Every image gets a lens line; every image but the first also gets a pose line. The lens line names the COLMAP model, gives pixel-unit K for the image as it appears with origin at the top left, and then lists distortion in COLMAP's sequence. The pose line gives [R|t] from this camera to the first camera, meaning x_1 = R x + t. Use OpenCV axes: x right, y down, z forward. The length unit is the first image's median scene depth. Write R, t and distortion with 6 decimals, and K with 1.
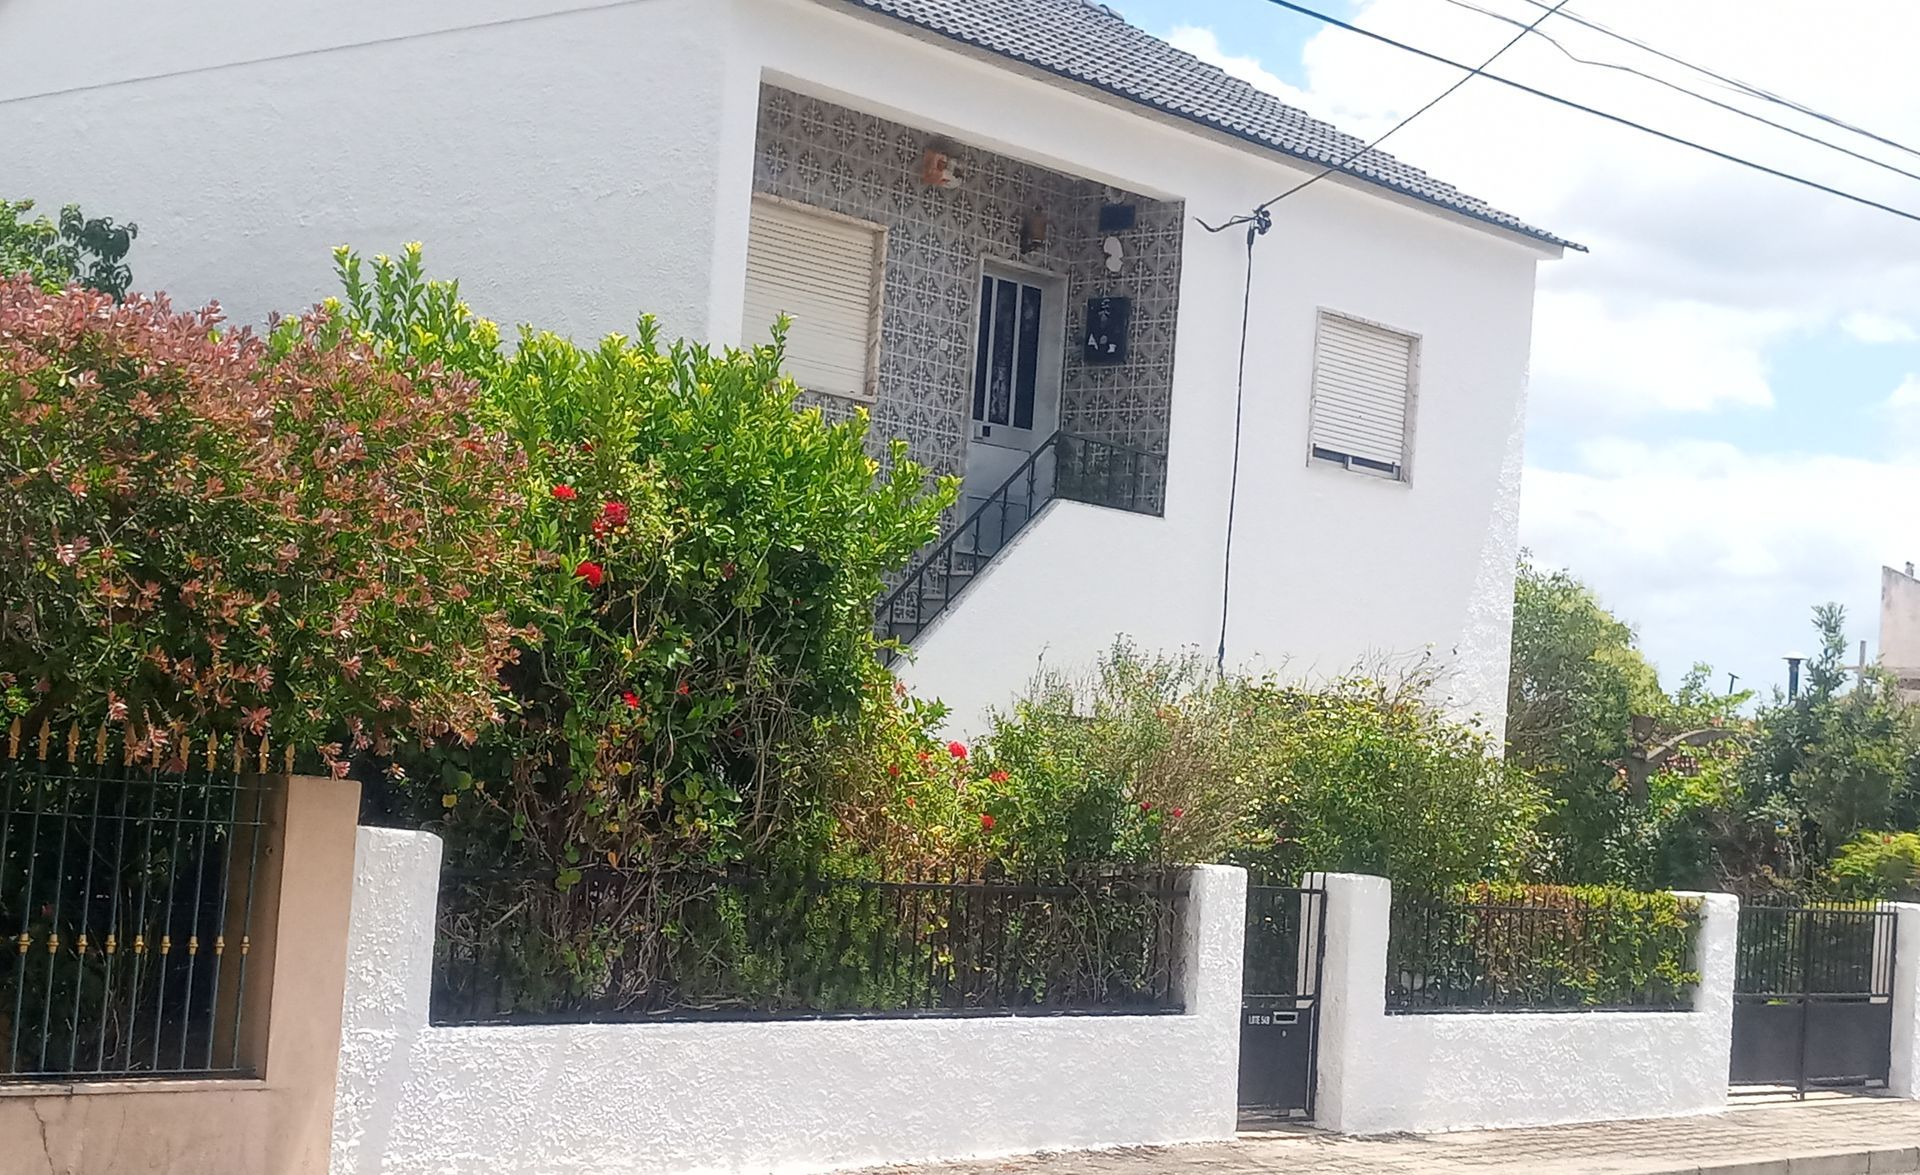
lens RADIAL K [[3138.4, 0, 916.4], [0, 3138.4, 652.2], [0, 0, 1]] dist [0.133624, 0.000000]
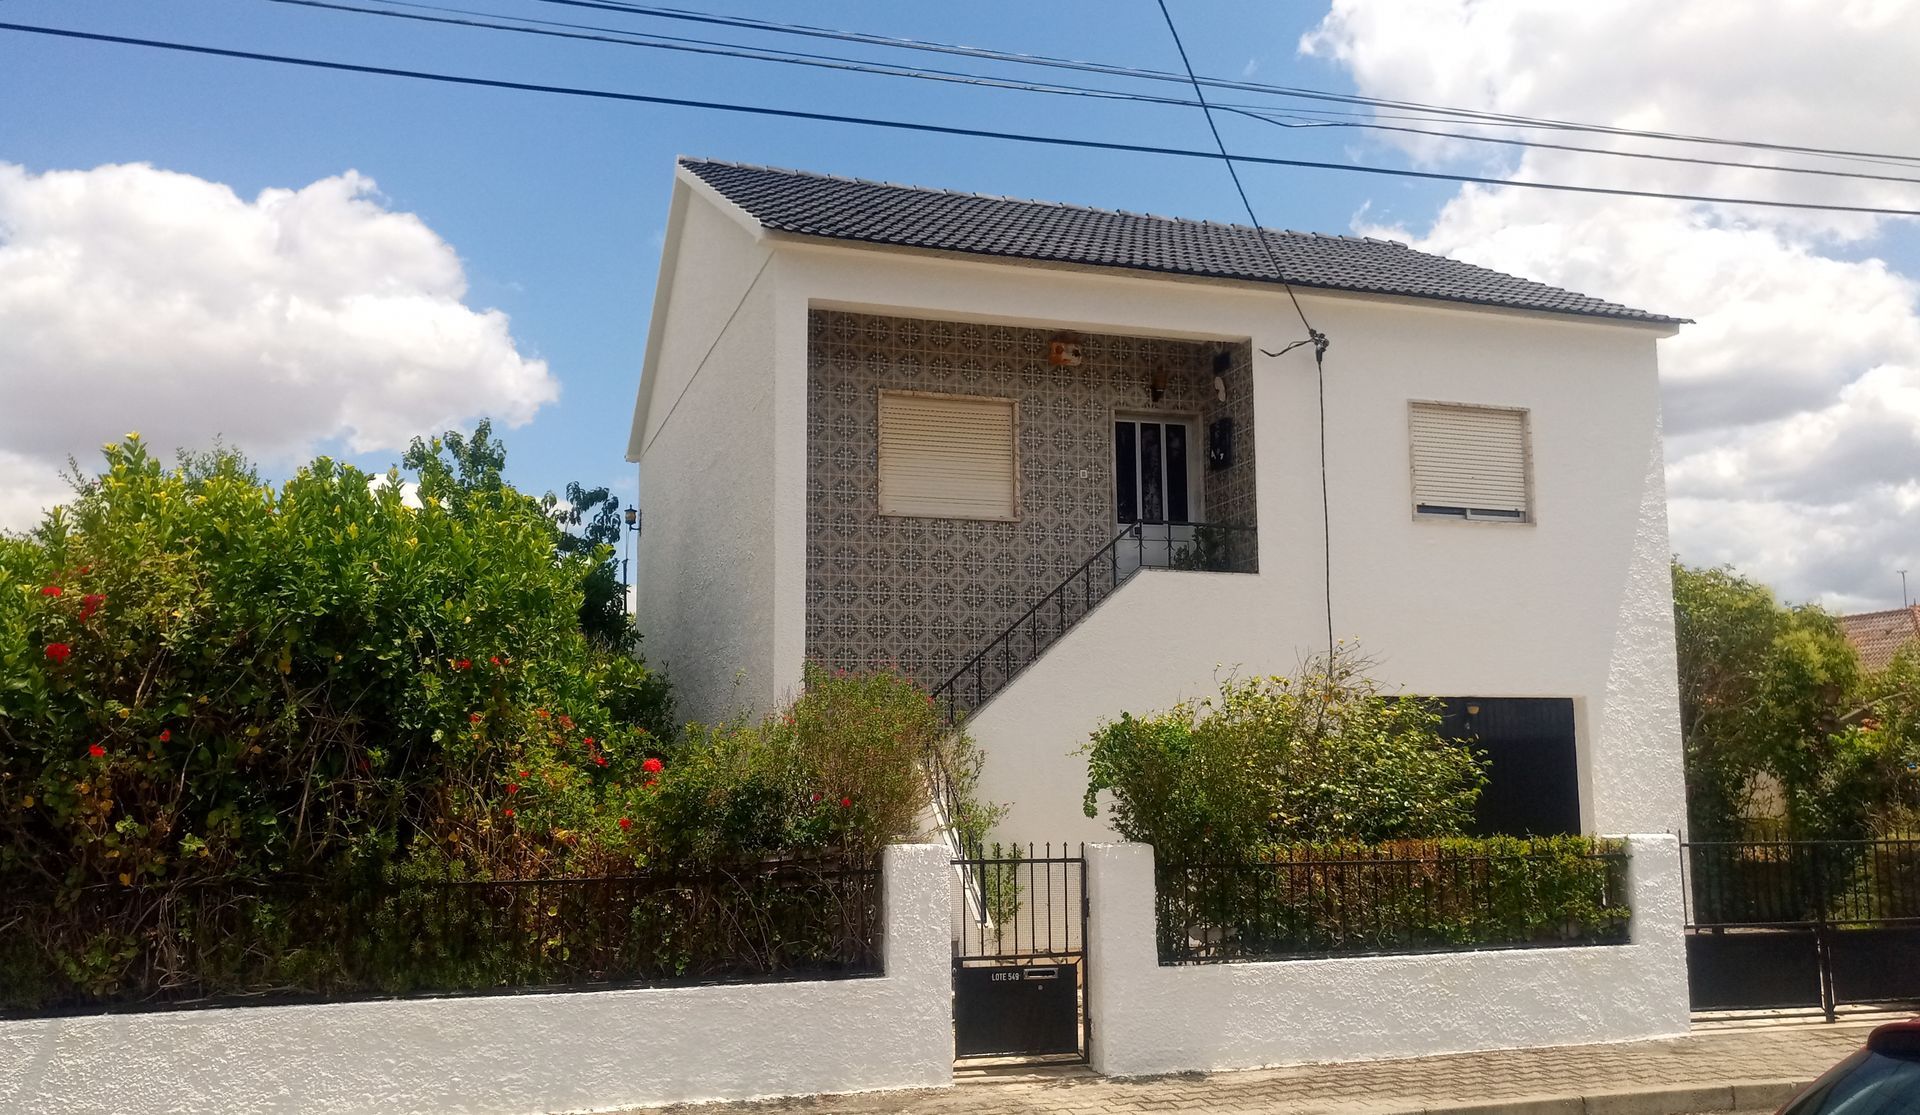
lens RADIAL K [[1604.0, 0, 953.5], [0, 1604.0, 589.3], [0, 0, 1]] dist [0.026806, -0.028509]
pose [[0.858645, -0.140808, -0.492851, 0.297636], [0.091017, 0.988132, -0.123740, 0.035338], [0.504425, 0.061391, 0.861270, 0.350728]]
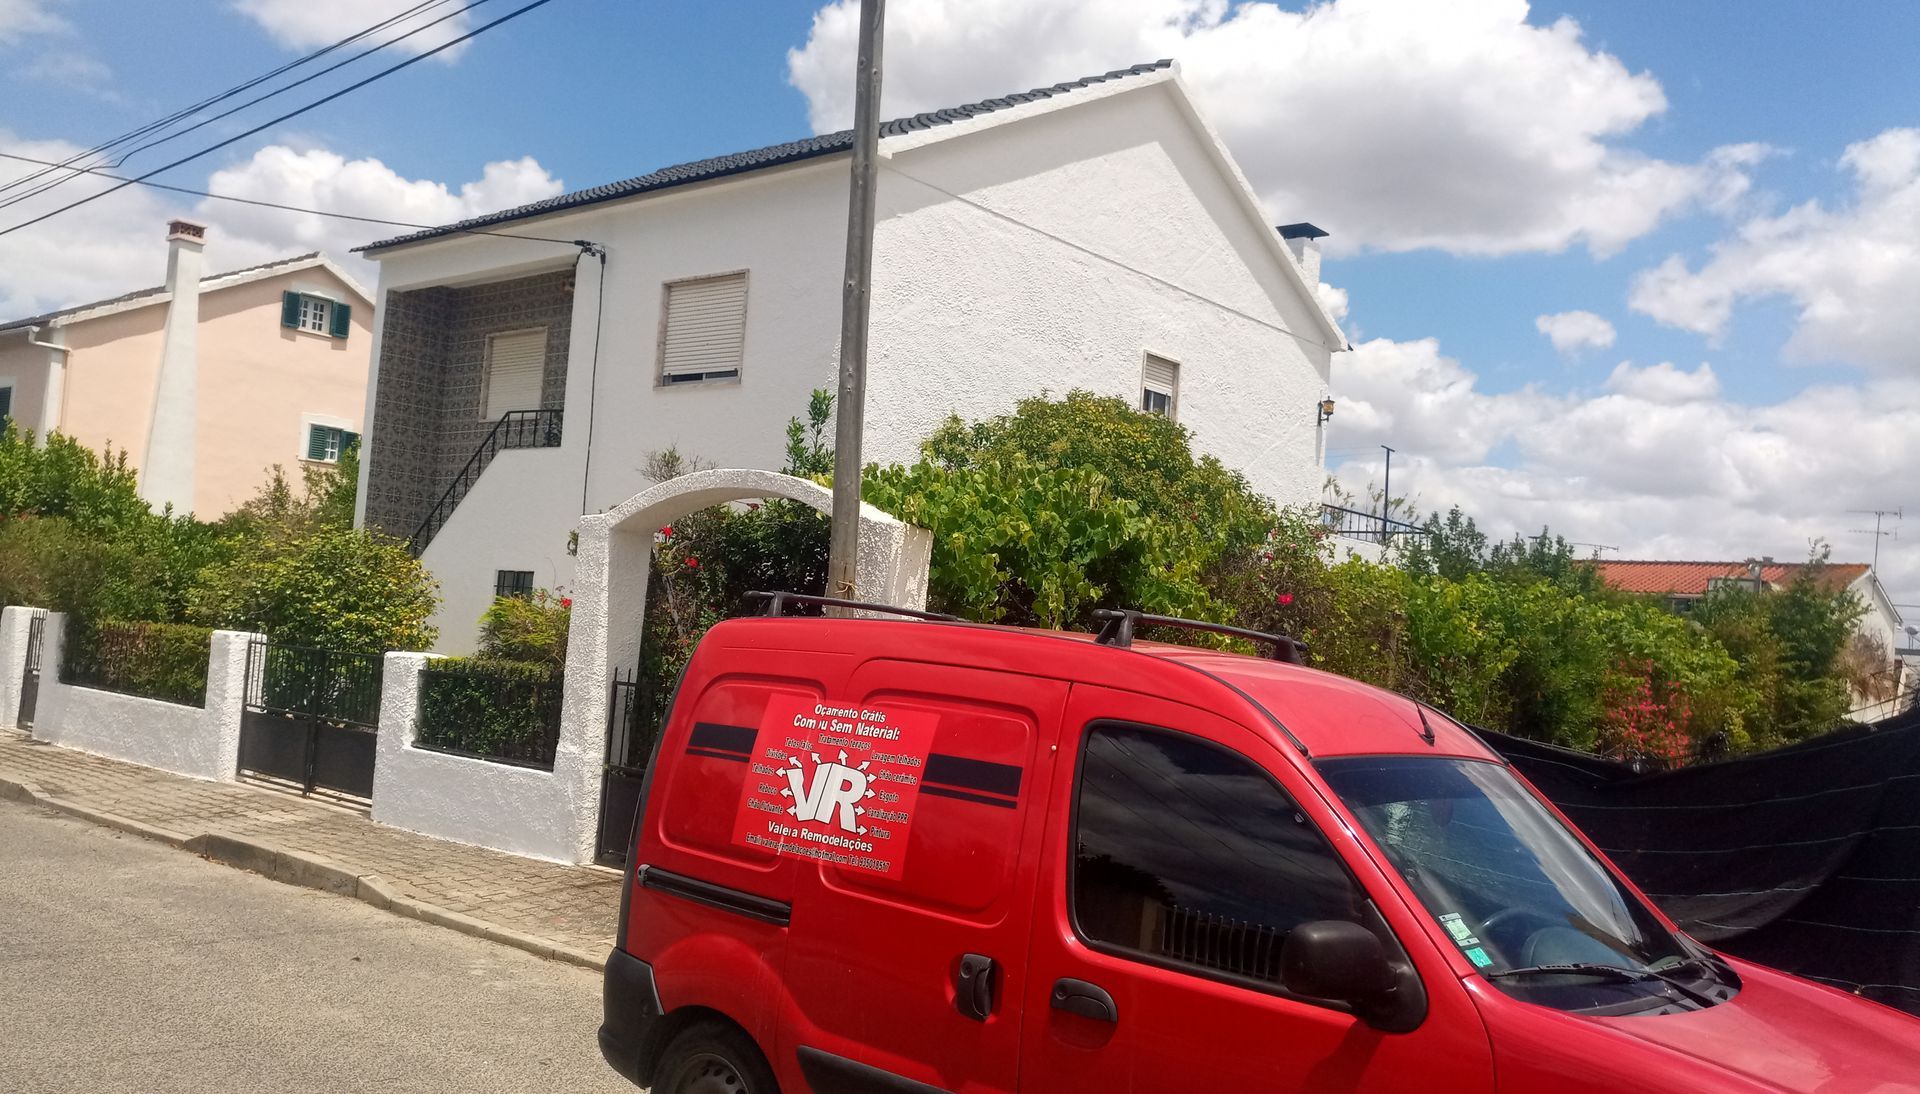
lens RADIAL K [[1566.5, 0, 956.7], [0, 1566.5, 556.0], [0, 0, 1]] dist [0.012045, -0.029002]
pose [[0.018929, -0.129797, -0.991360, 0.874488], [-0.032854, 0.990921, -0.130367, 0.111890], [0.999281, 0.035037, 0.014493, 1.184016]]
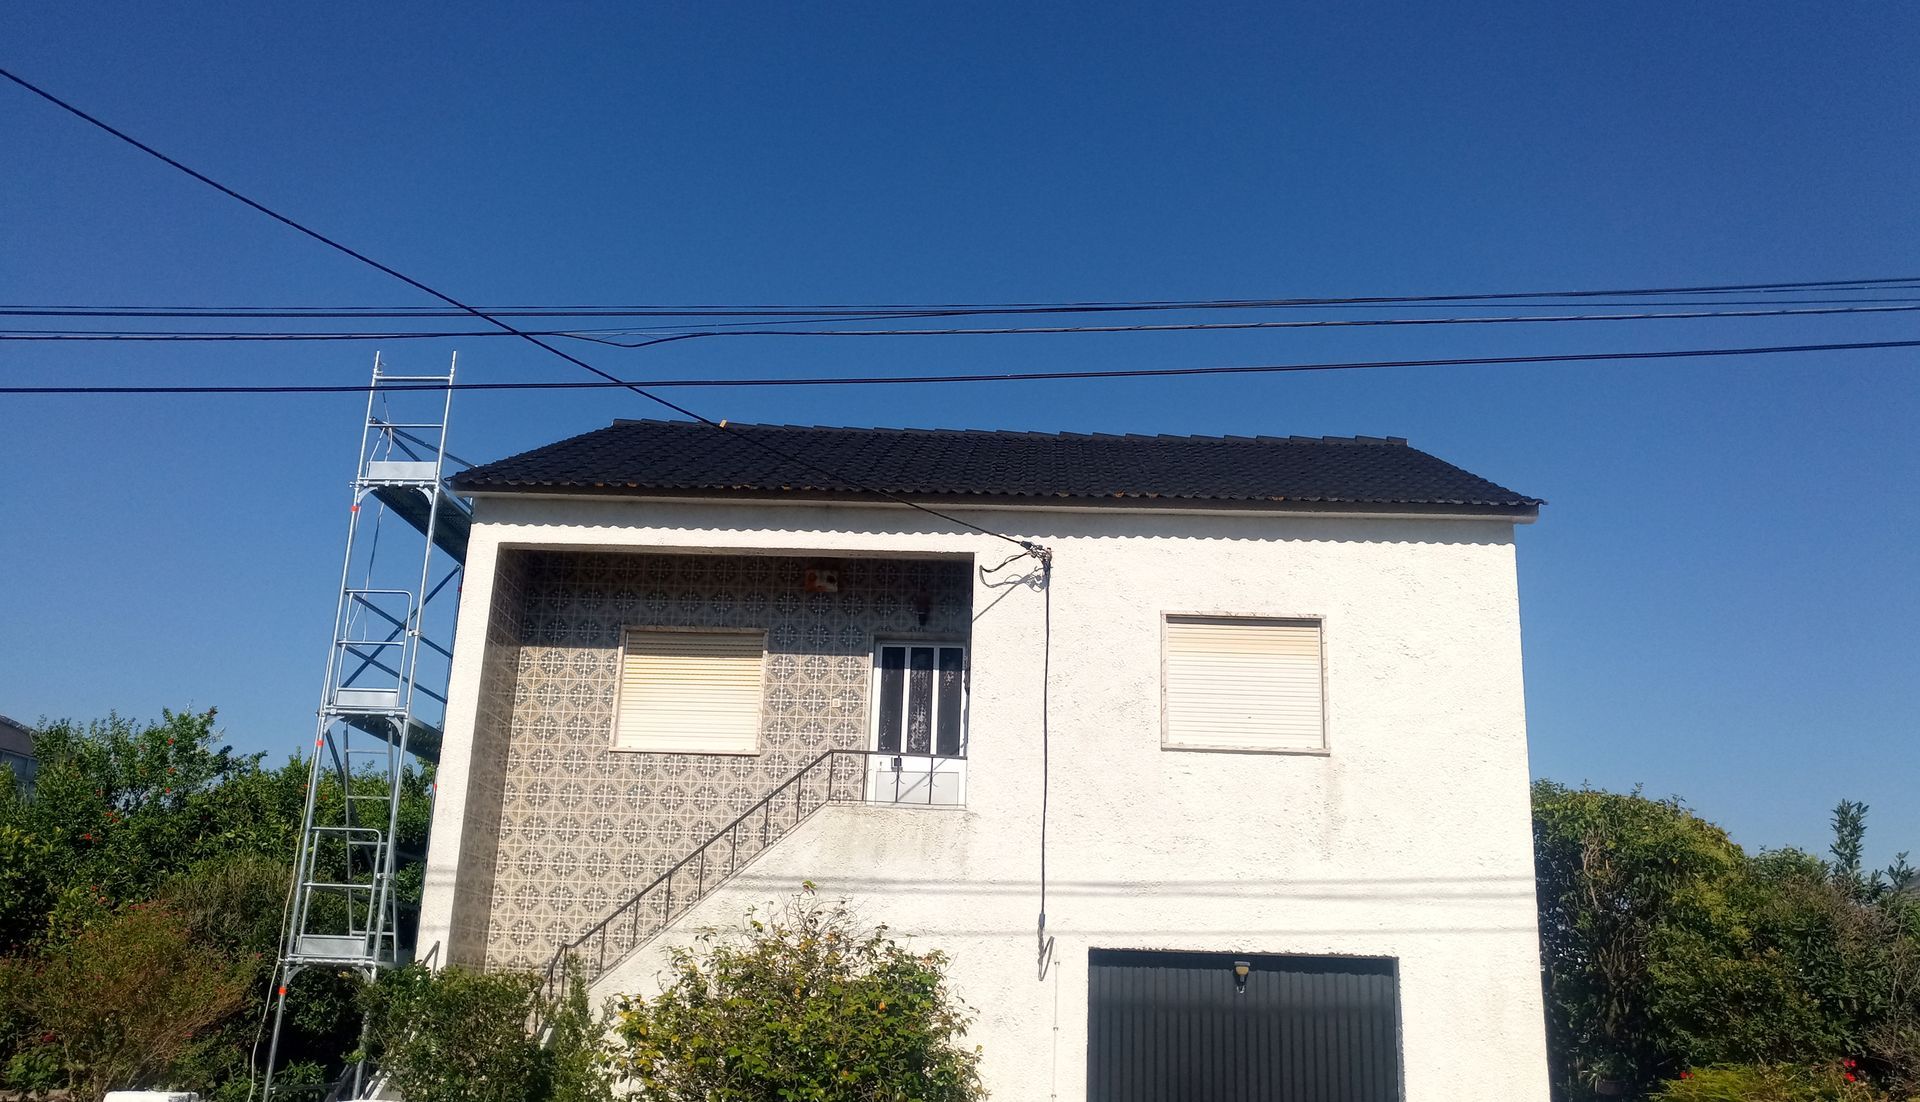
lens RADIAL K [[1606.4, 0, 962.1], [0, 1606.4, 559.9], [0, 0, 1]] dist [0.048217, -0.021584]
pose [[0.620490, -0.266023, -0.737715, 0.552059], [0.039072, 0.950025, -0.309720, 0.057056], [0.783240, 0.163354, 0.599875, 0.608402]]
